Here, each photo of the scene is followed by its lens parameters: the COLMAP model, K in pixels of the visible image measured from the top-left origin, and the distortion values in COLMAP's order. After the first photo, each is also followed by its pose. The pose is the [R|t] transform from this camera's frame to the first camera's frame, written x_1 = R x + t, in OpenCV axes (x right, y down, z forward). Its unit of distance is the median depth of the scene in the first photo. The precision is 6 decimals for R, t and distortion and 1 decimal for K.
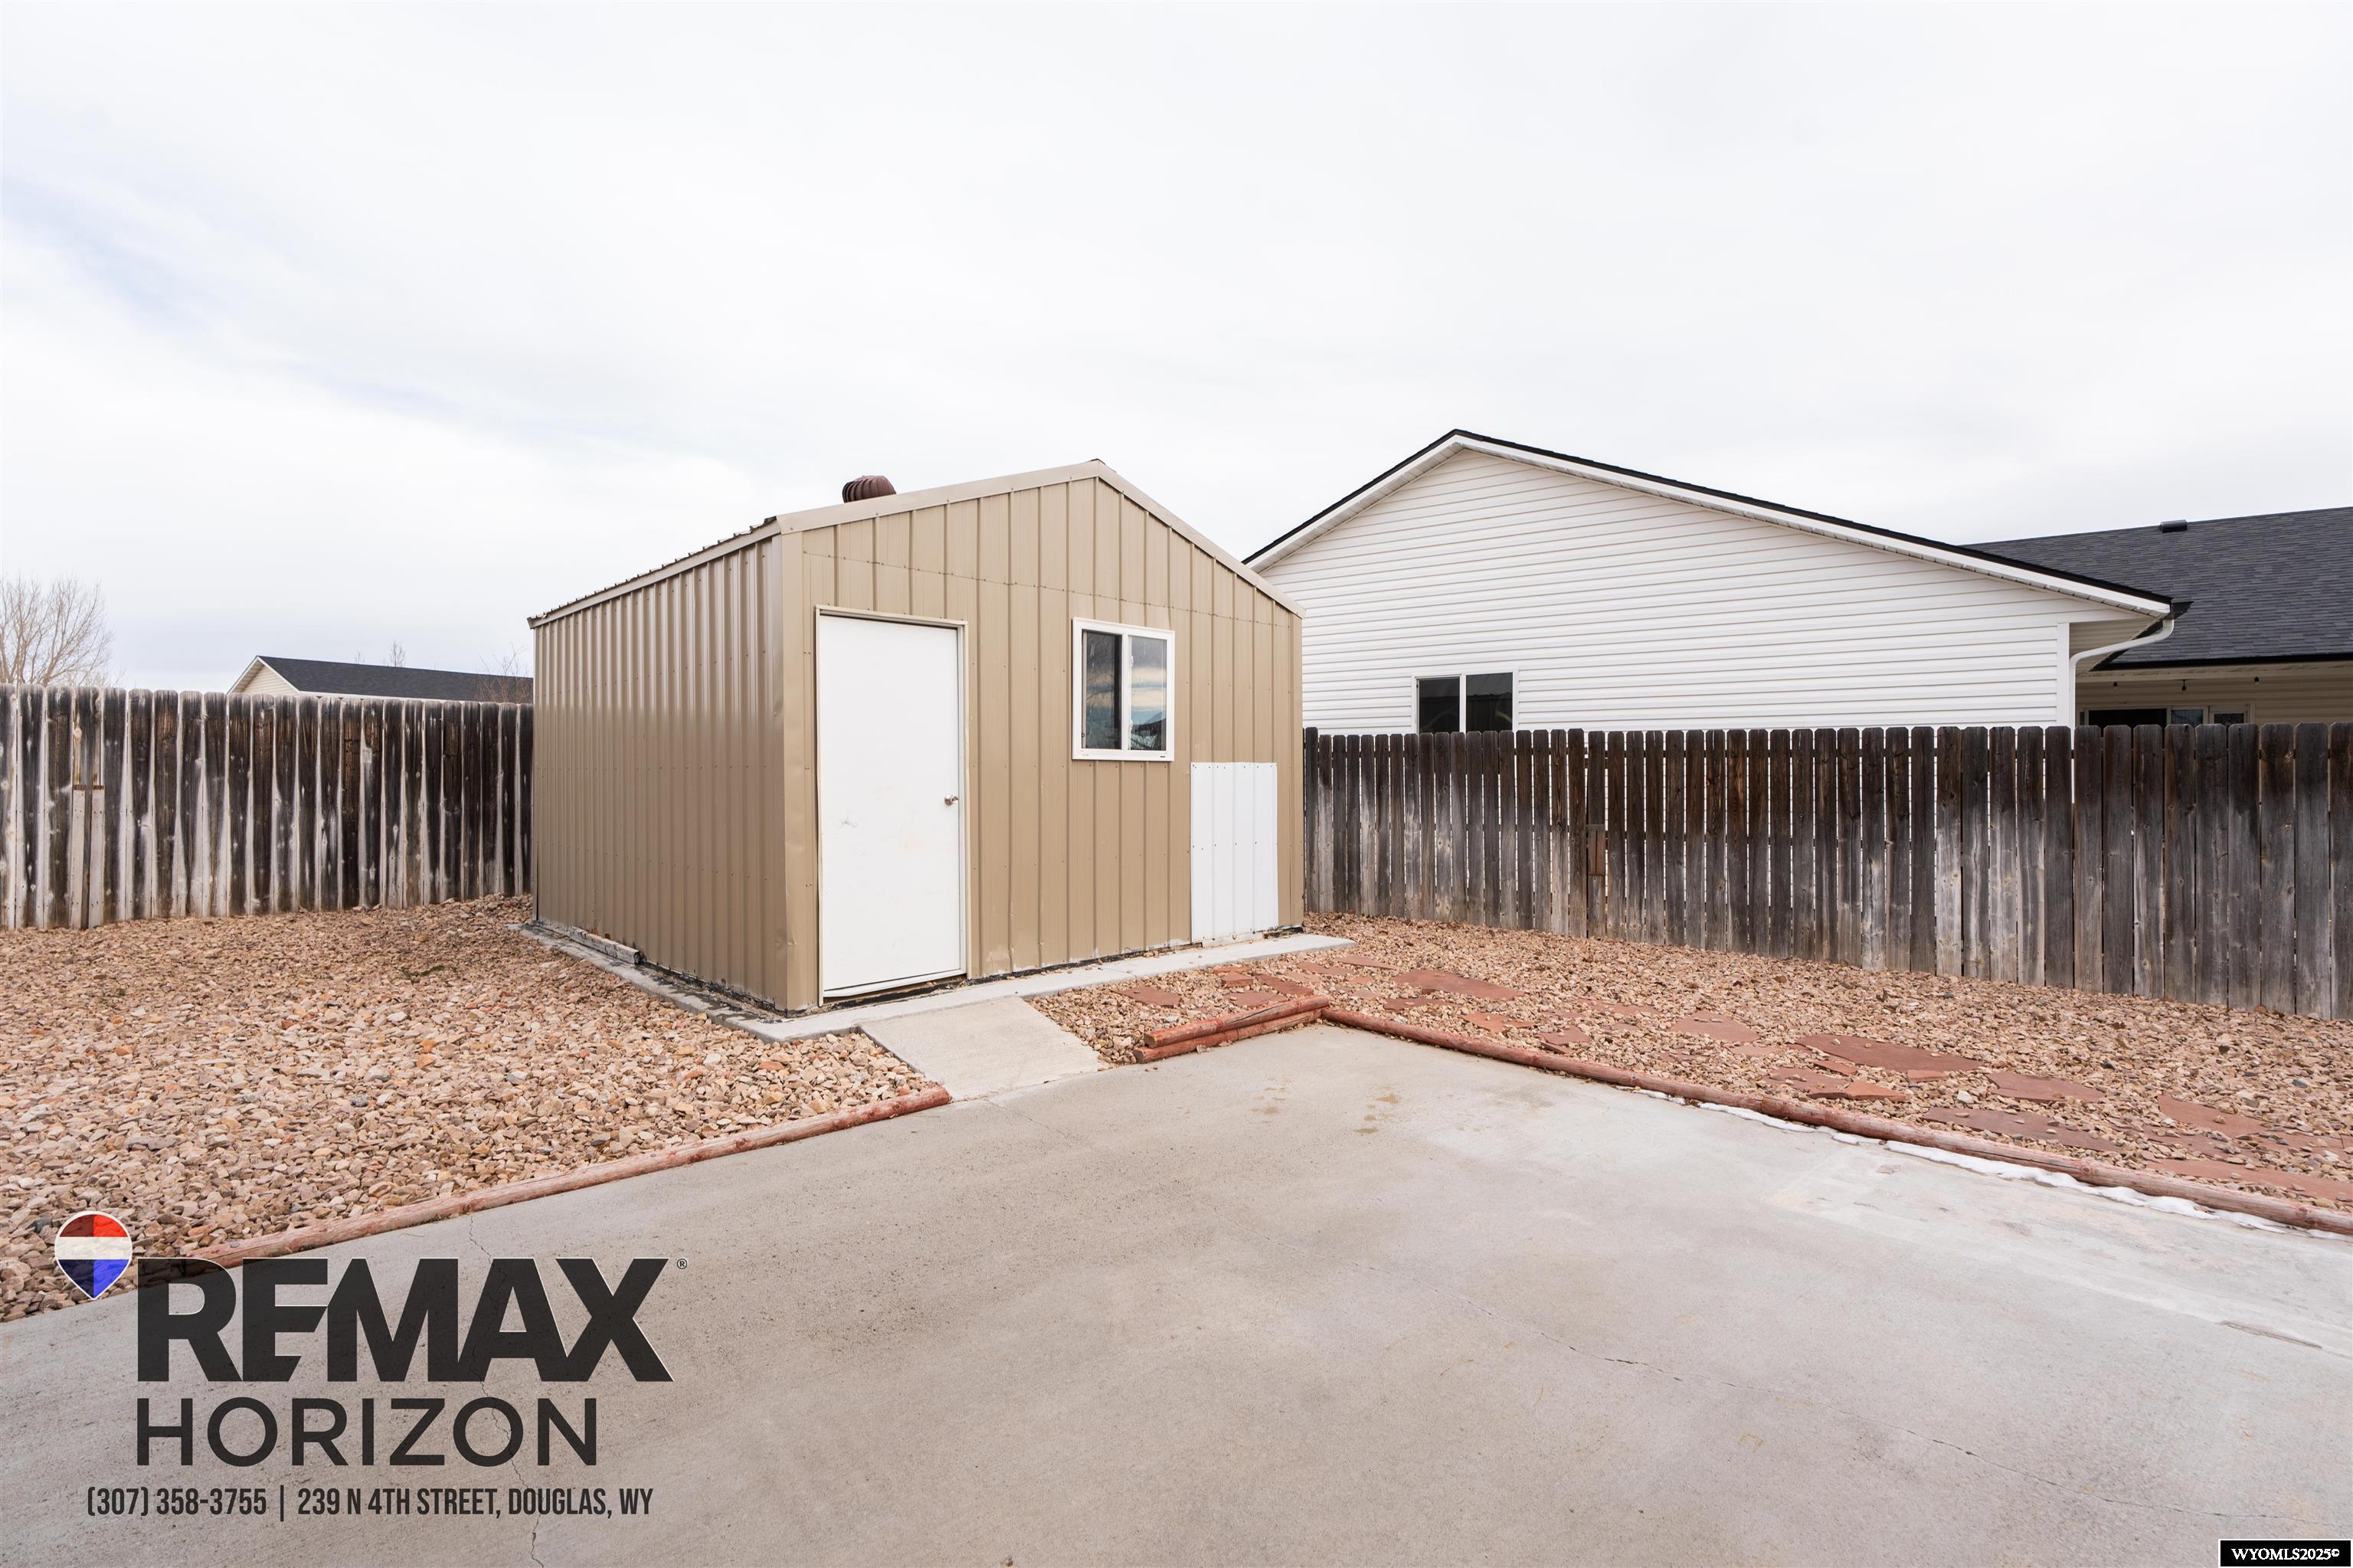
lens RADIAL K [[1066.6, 0, 1165.4], [0, 1066.6, 783.0], [0, 0, 1]] dist [0.000434, 0.001863]
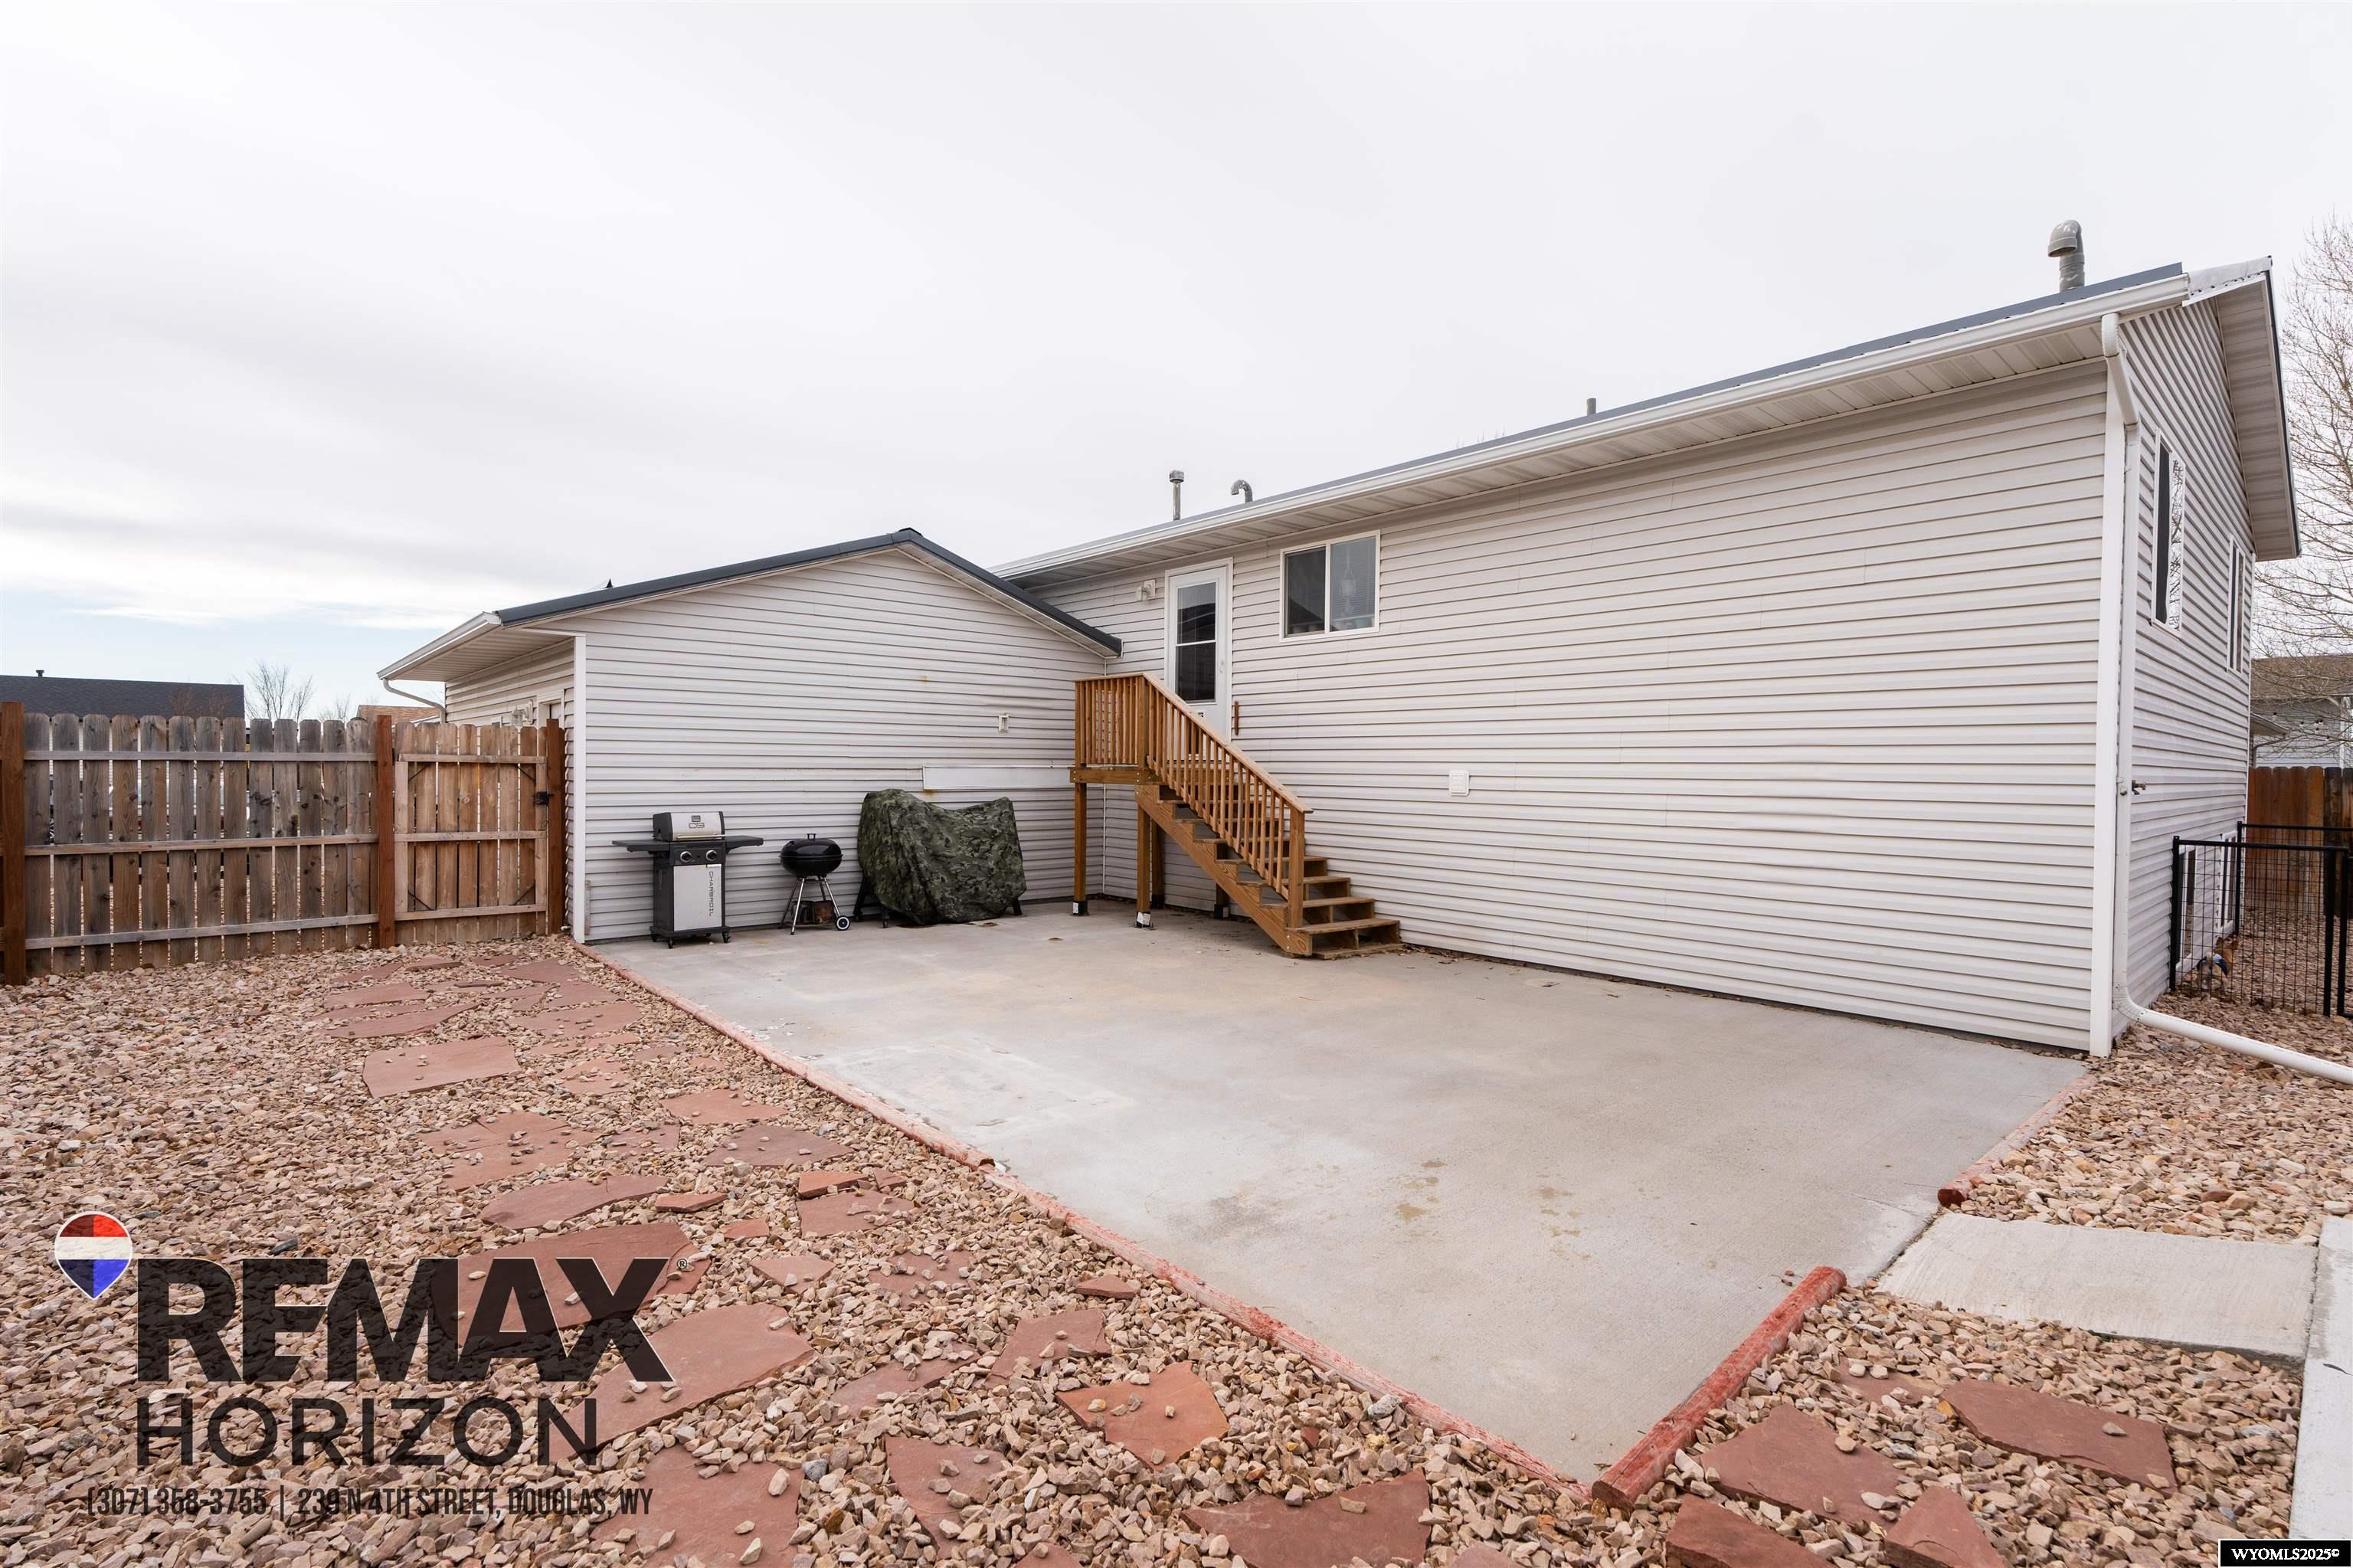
lens RADIAL K [[1066.6, 0, 1176.6], [0, 1066.6, 778.7], [0, 0, 1]] dist [0.000434, 0.001863]
pose [[-0.999856, -0.014282, 0.009150, 0.269272], [-0.014185, 0.999844, 0.010568, -0.022744], [-0.009300, 0.010436, -0.999902, 1.265066]]
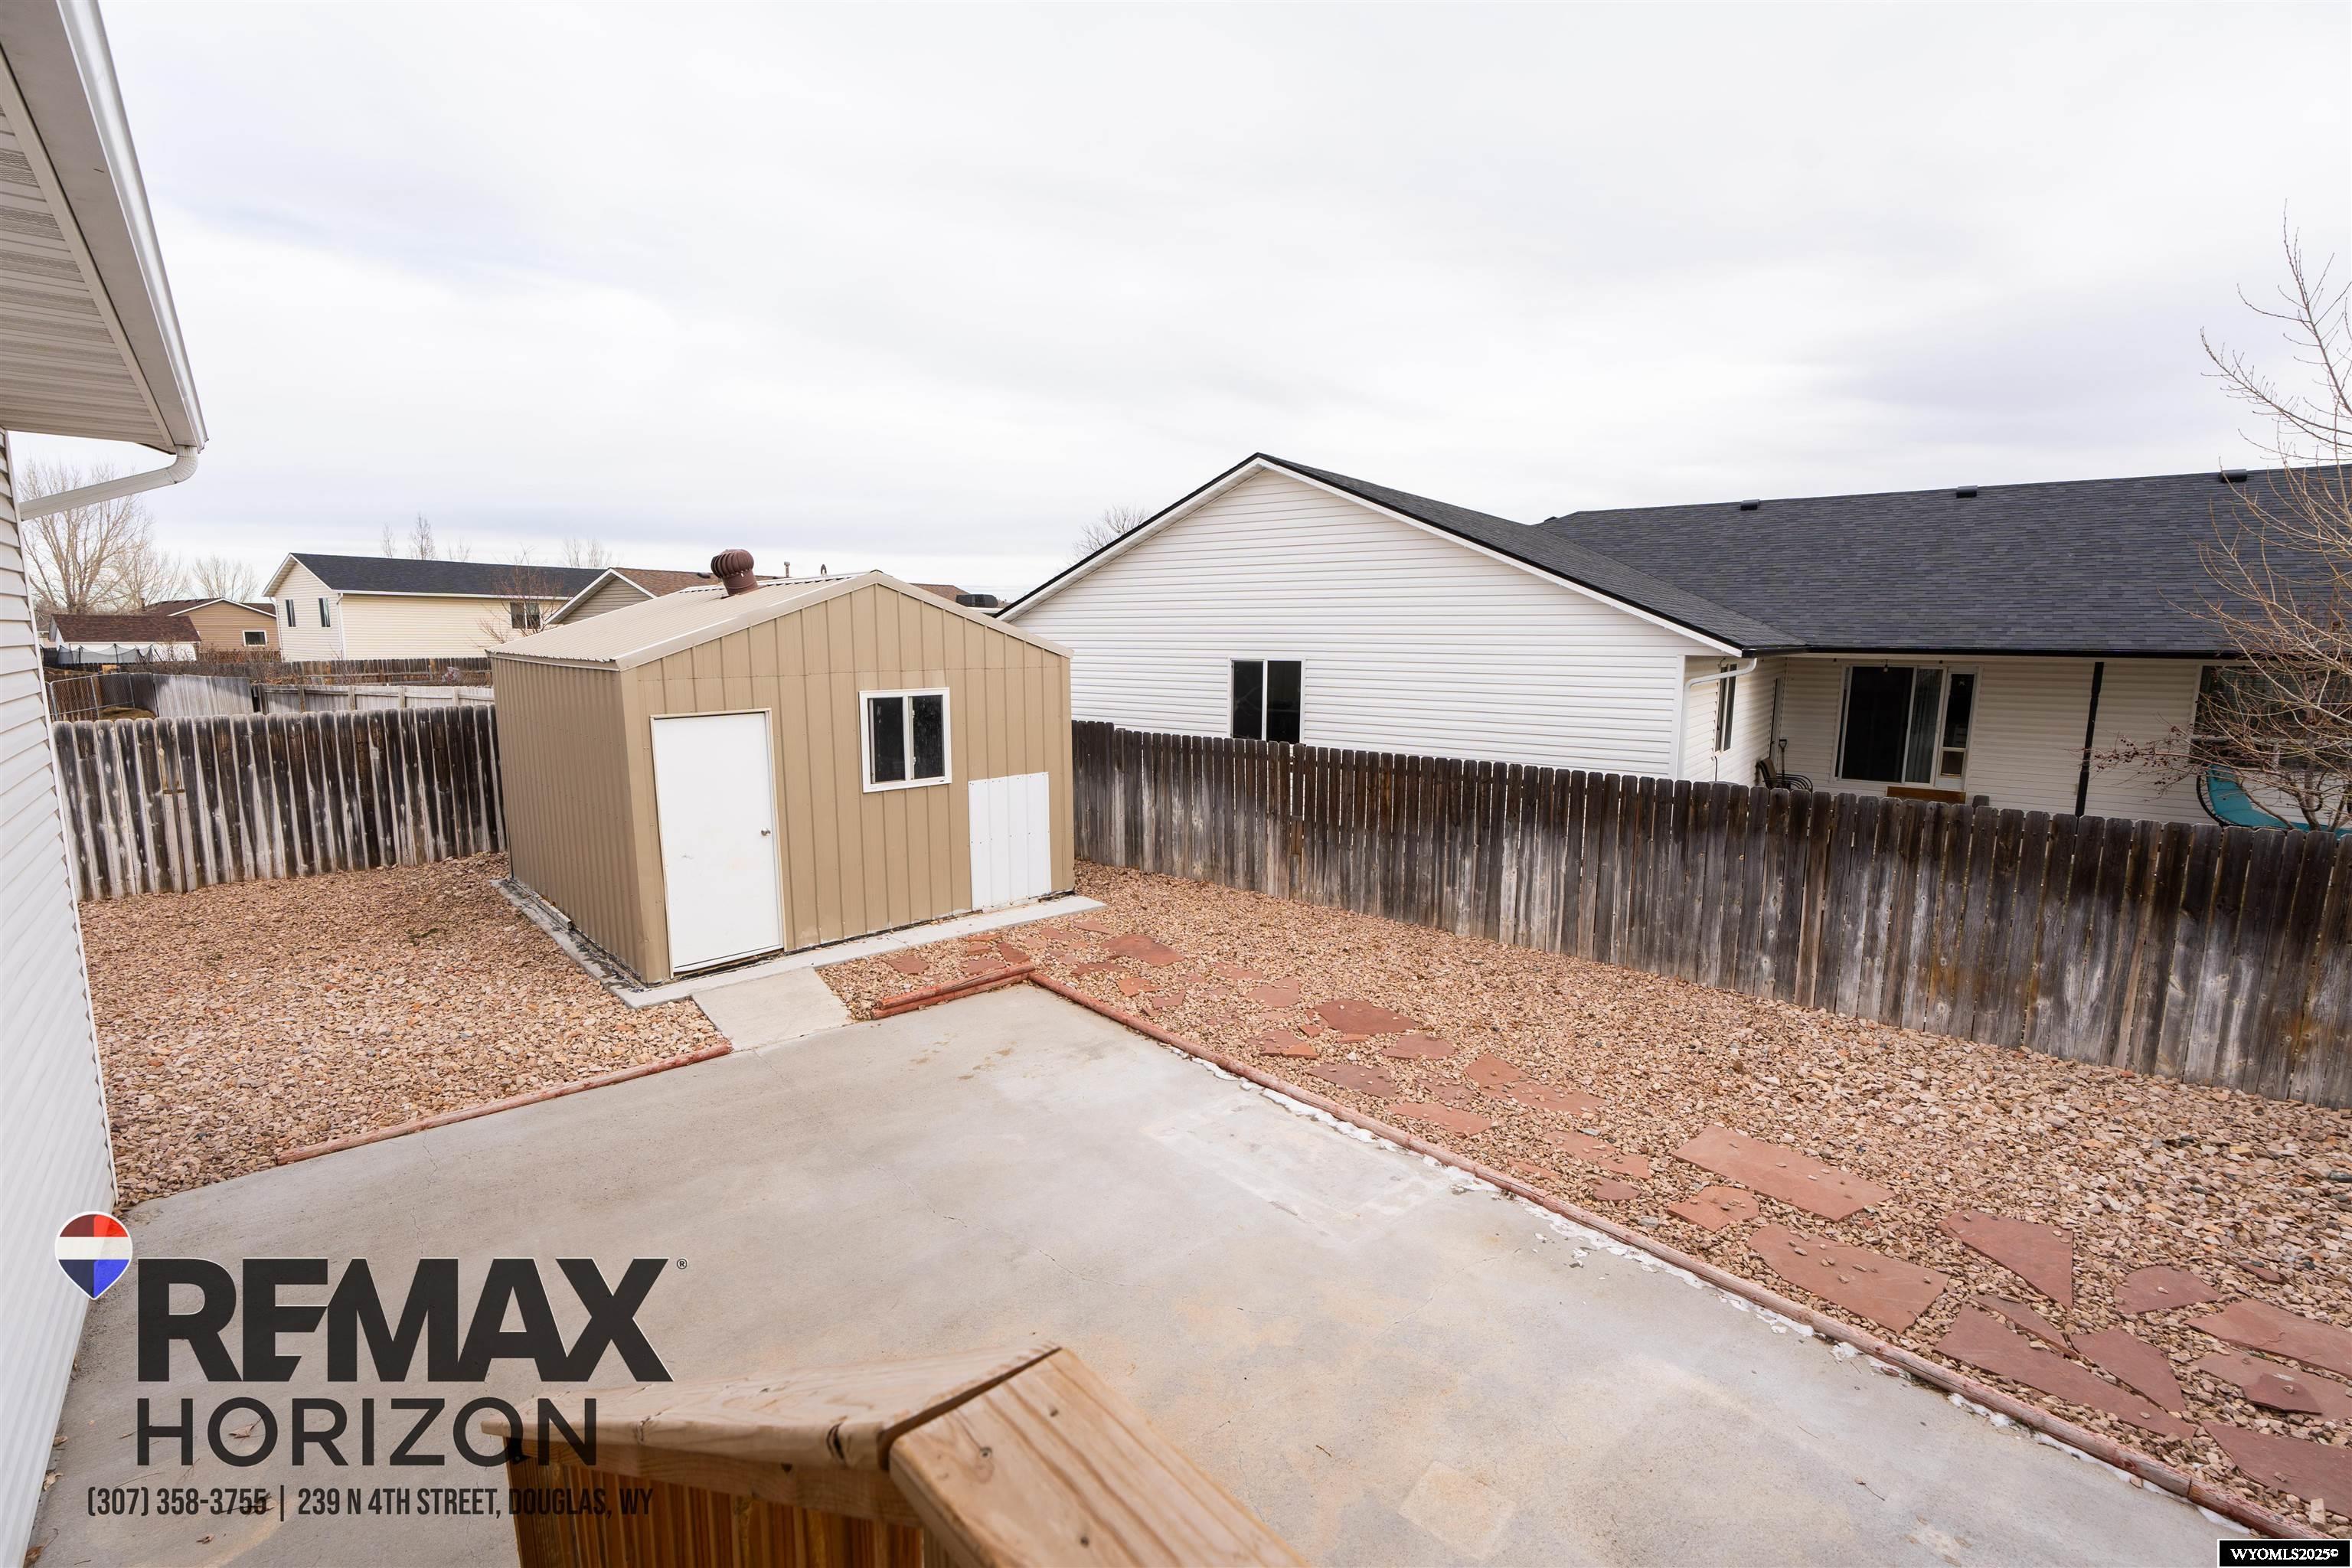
lens RADIAL K [[1066.1, 0, 1179.3], [0, 1066.1, 777.5], [0, 0, 1]] dist [0.000434, 0.001863]
pose [[0.999689, 0.003528, -0.024707, 0.359757], [0.000012, 0.989889, 0.141841, -0.239208], [0.024957, -0.141797, 0.989581, -0.366493]]
